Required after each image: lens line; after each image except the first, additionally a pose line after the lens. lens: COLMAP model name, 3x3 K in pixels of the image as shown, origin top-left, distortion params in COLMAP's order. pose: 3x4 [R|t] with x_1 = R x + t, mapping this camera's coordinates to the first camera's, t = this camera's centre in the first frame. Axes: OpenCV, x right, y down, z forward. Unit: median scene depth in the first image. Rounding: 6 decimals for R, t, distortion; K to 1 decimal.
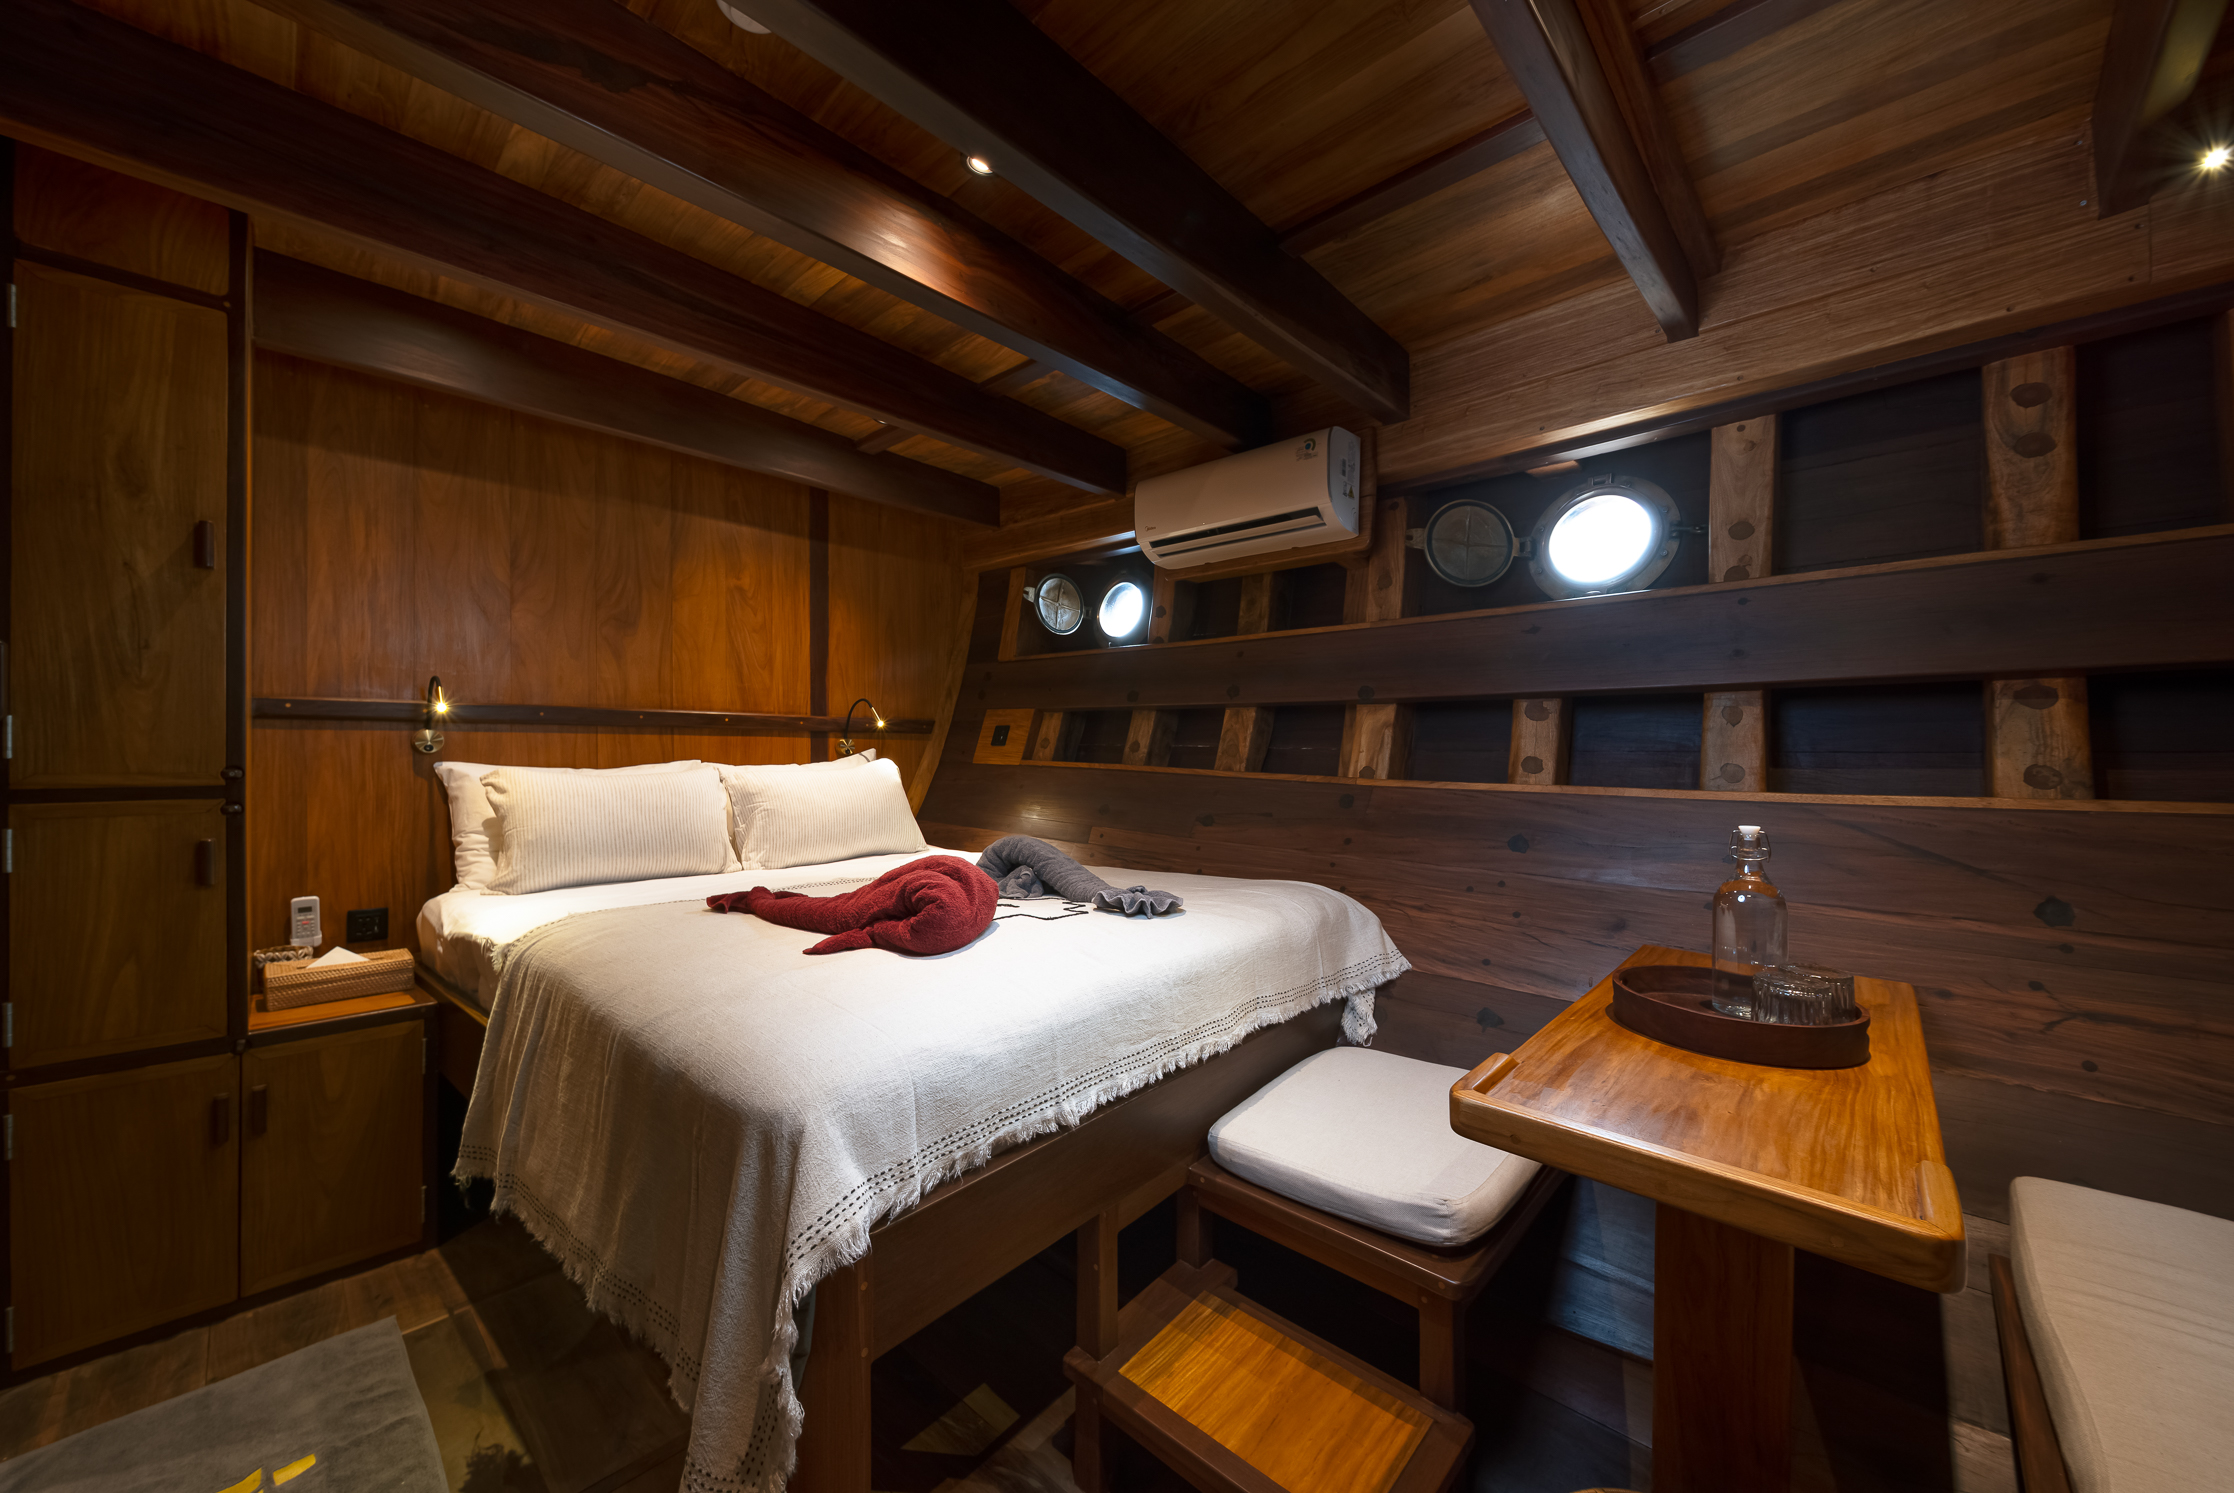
lens RADIAL K [[819.1, 0, 1113.1], [0, 819.1, 754.3], [0, 0, 1]] dist [0.001319, 0.000106]
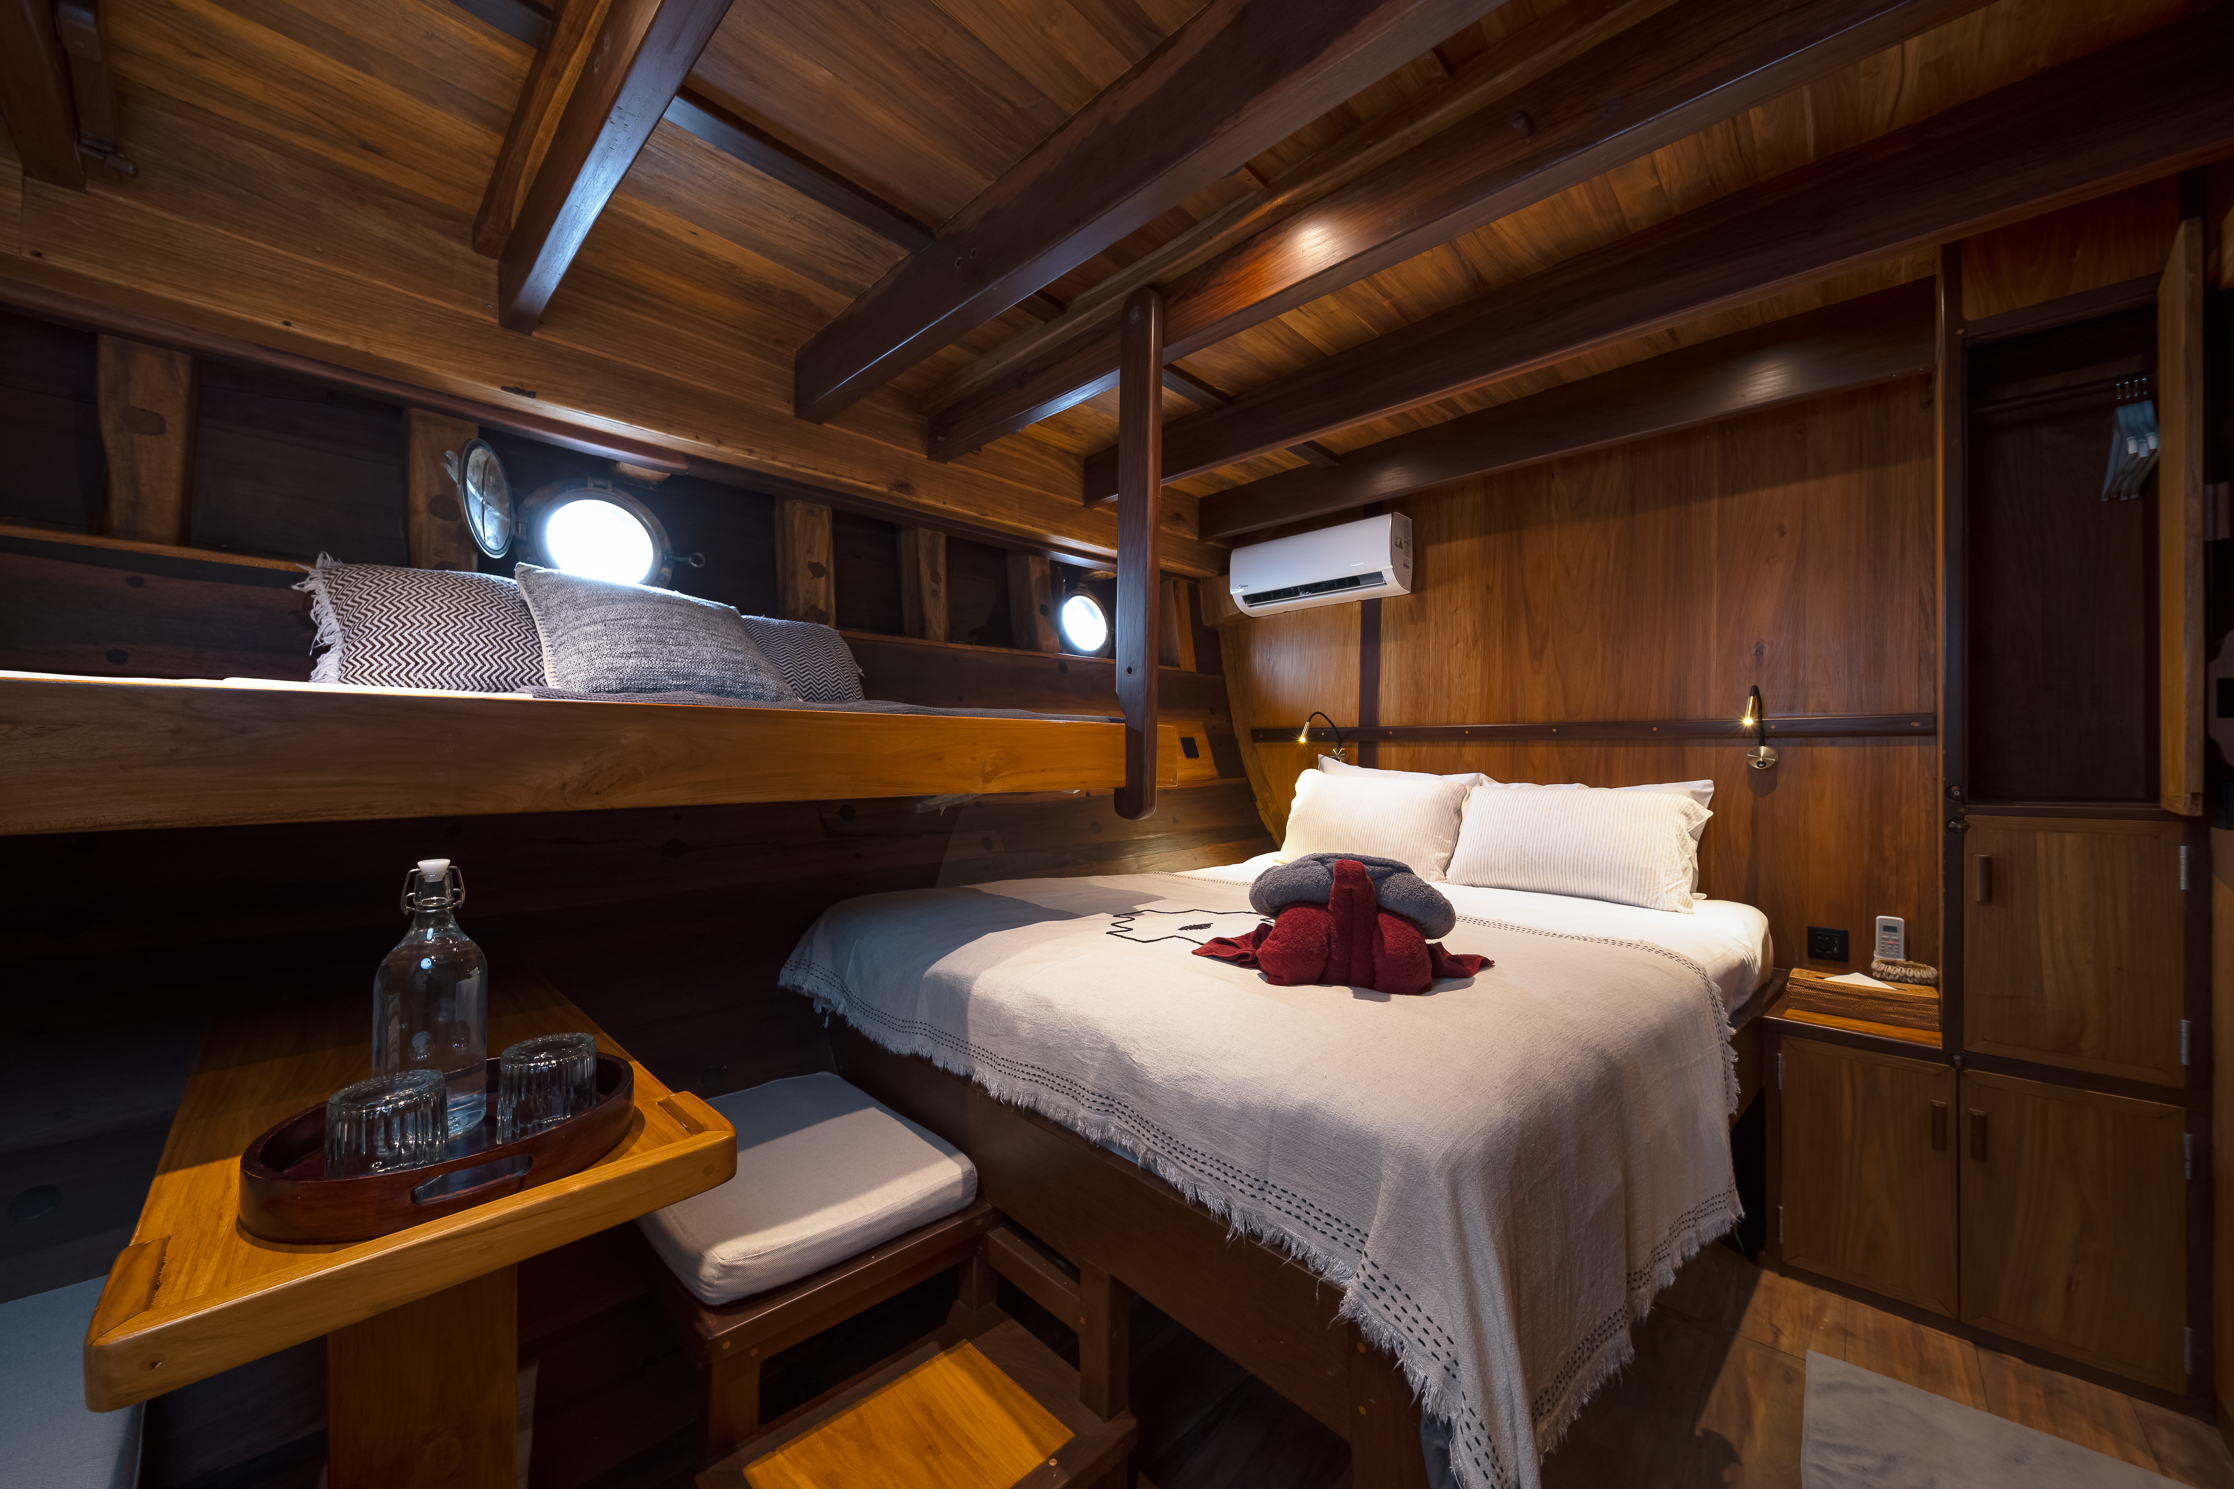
lens RADIAL K [[819.1, 0, 1113.1], [0, 819.1, 752.3], [0, 0, 1]] dist [0.001319, 0.000106]
pose [[-0.035771, -0.010144, -0.999309, 0.506199], [-0.011574, 0.999886, -0.009736, -0.005390], [0.999293, 0.011218, -0.035885, 0.564023]]
